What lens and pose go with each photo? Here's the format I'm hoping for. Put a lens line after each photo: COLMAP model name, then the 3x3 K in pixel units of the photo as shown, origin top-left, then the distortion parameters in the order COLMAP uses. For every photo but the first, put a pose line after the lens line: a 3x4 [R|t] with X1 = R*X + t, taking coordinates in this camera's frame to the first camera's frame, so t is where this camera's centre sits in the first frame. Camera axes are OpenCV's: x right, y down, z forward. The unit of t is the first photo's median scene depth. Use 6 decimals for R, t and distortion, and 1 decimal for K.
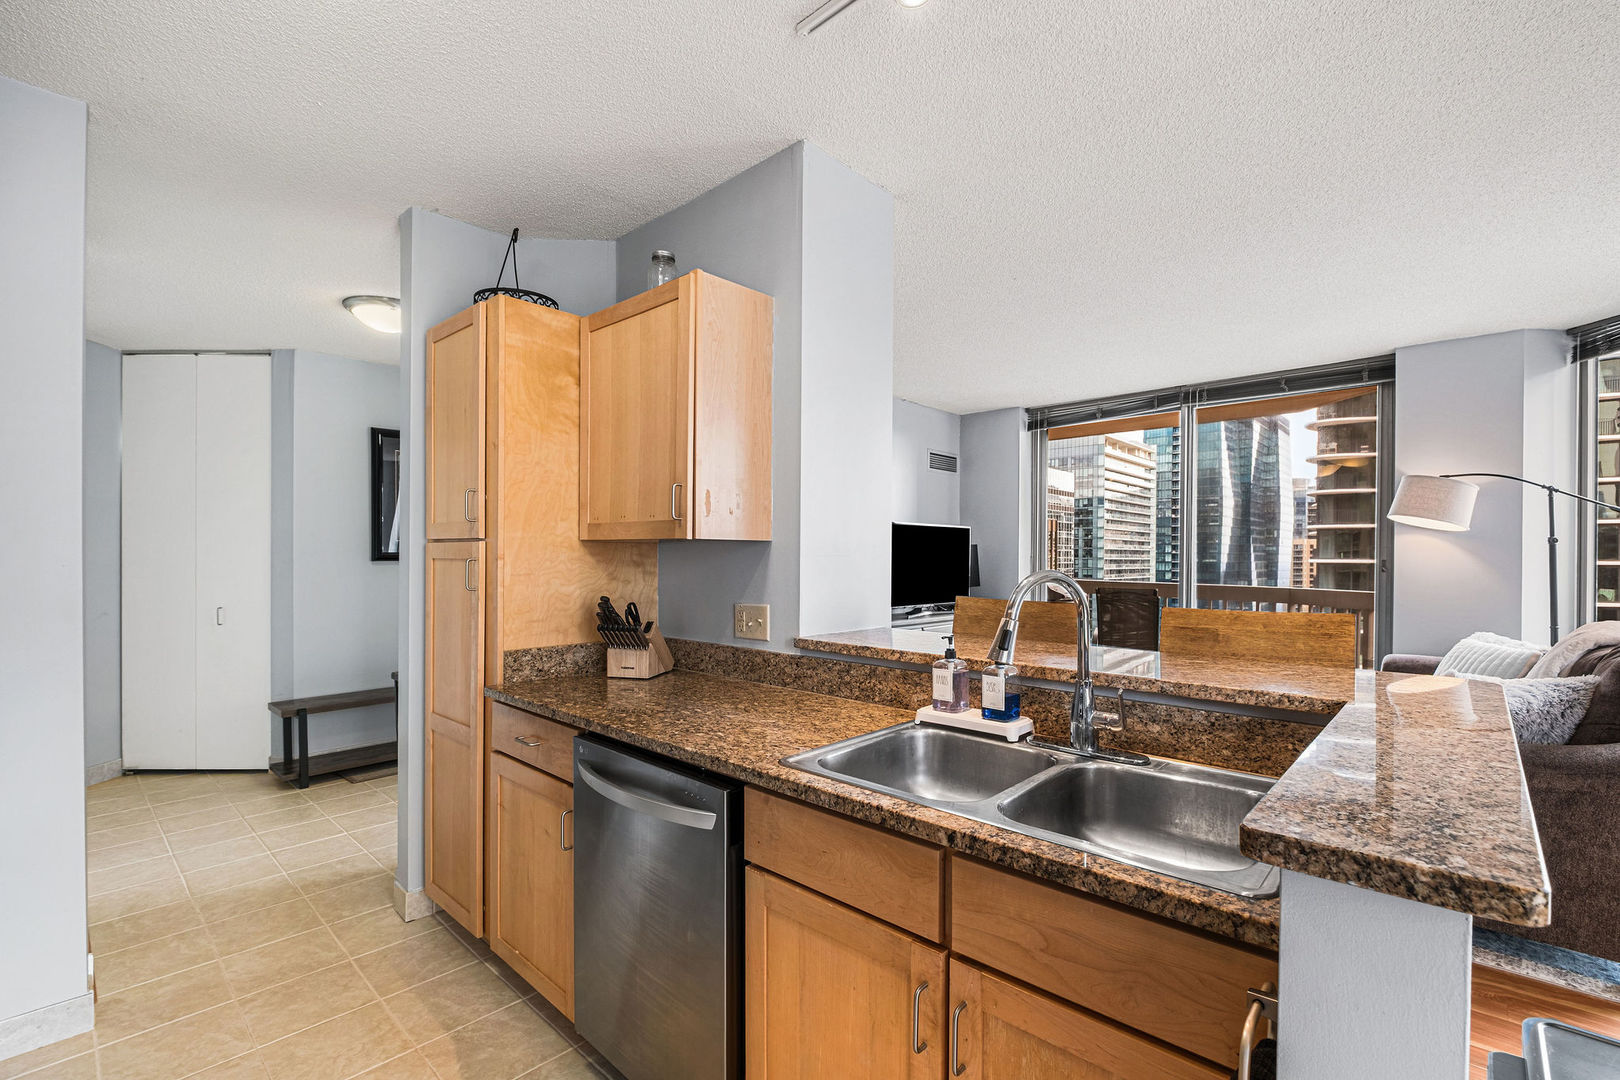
lens RADIAL K [[726.1, 0, 798.8], [0, 726.1, 561.5], [0, 0, 1]] dist [0.002652, -0.008578]
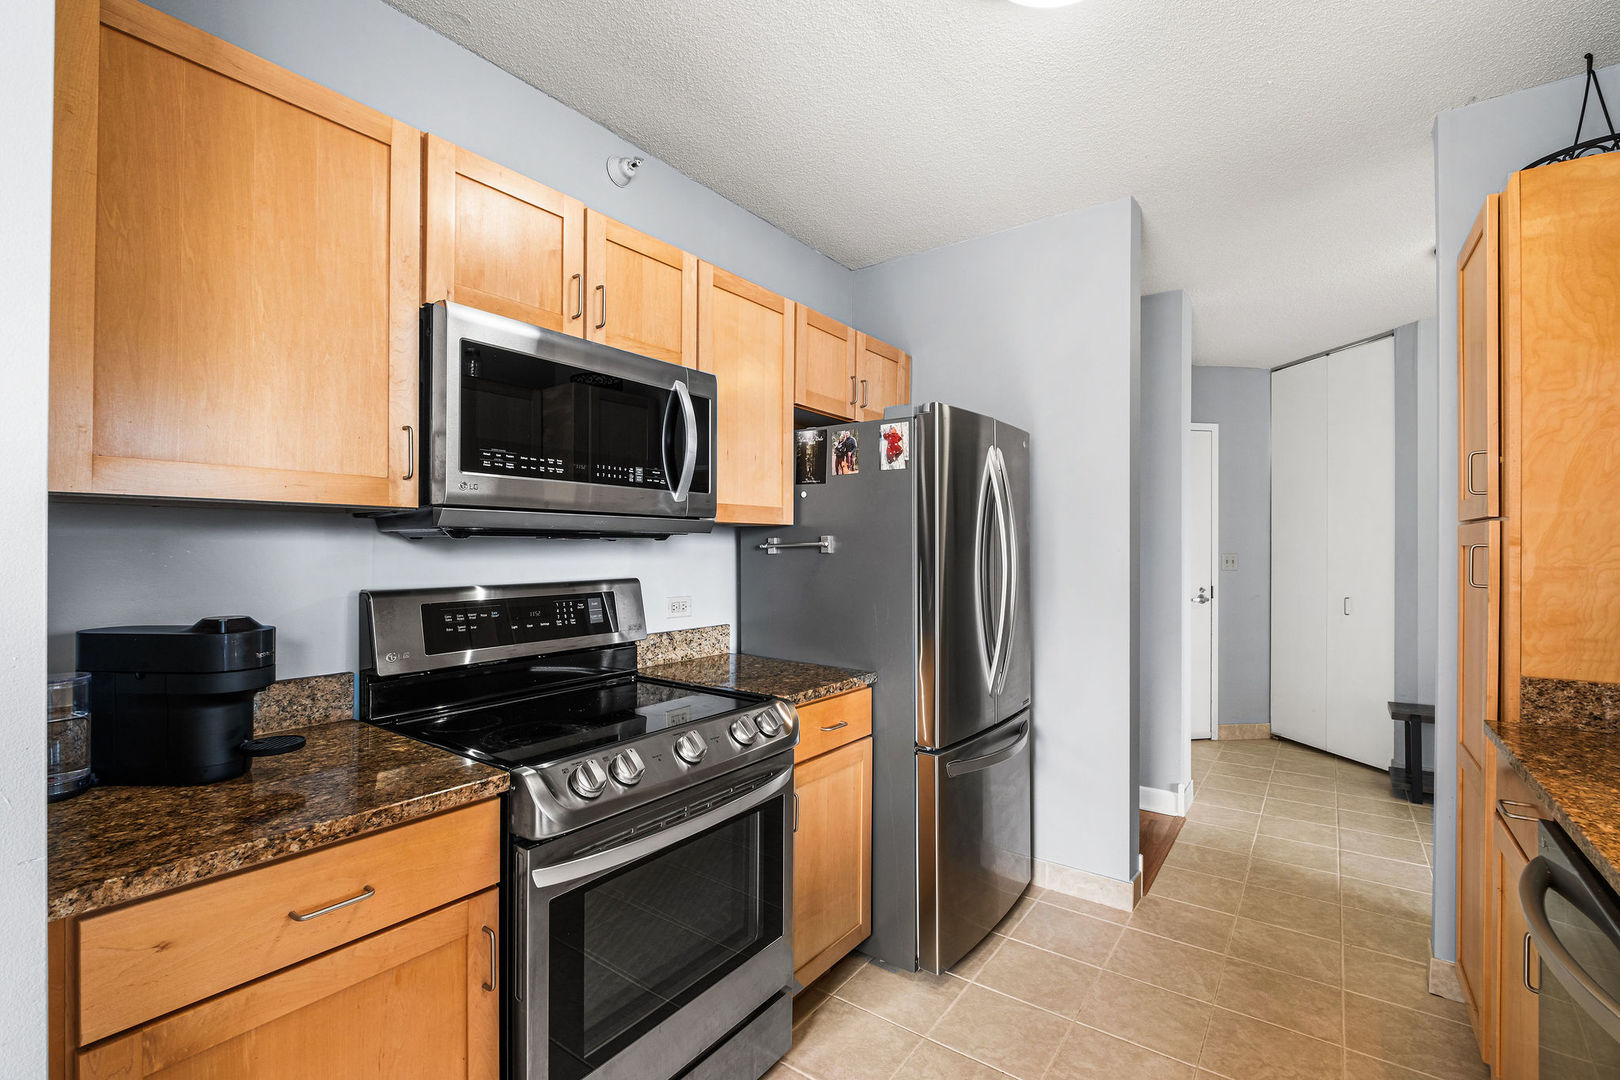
lens RADIAL K [[721.8, 0, 810.0], [0, 721.8, 540.0], [0, 0, 1]] dist [0.000206, -0.000236]
pose [[0.119000, -0.011233, -0.992831, 0.081240], [-0.012350, 0.999842, -0.012793, 0.003691], [0.992817, 0.013784, 0.118843, 0.091901]]
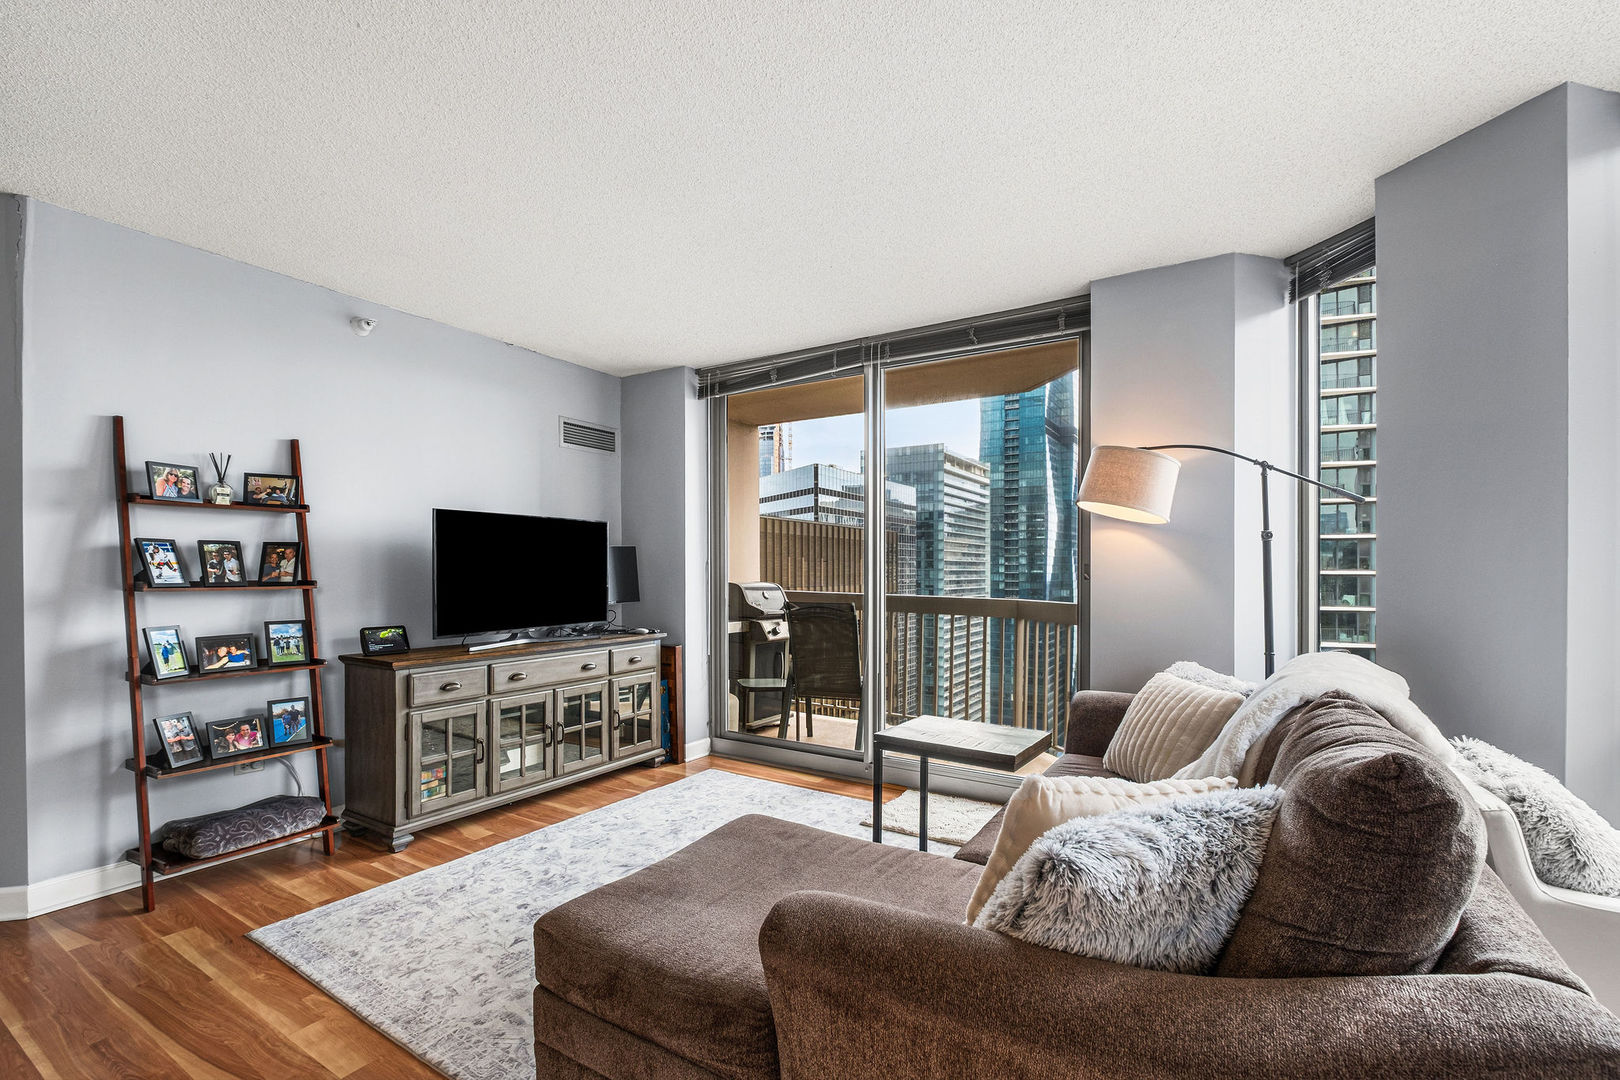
lens RADIAL K [[726.1, 0, 798.8], [0, 726.1, 561.5], [0, 0, 1]] dist [0.002652, -0.008578]
pose [[0.981534, 0.000557, 0.191289, 0.262595], [0.002580, 0.999866, -0.016150, 0.005243], [-0.191272, 0.016345, 0.981401, 0.220299]]
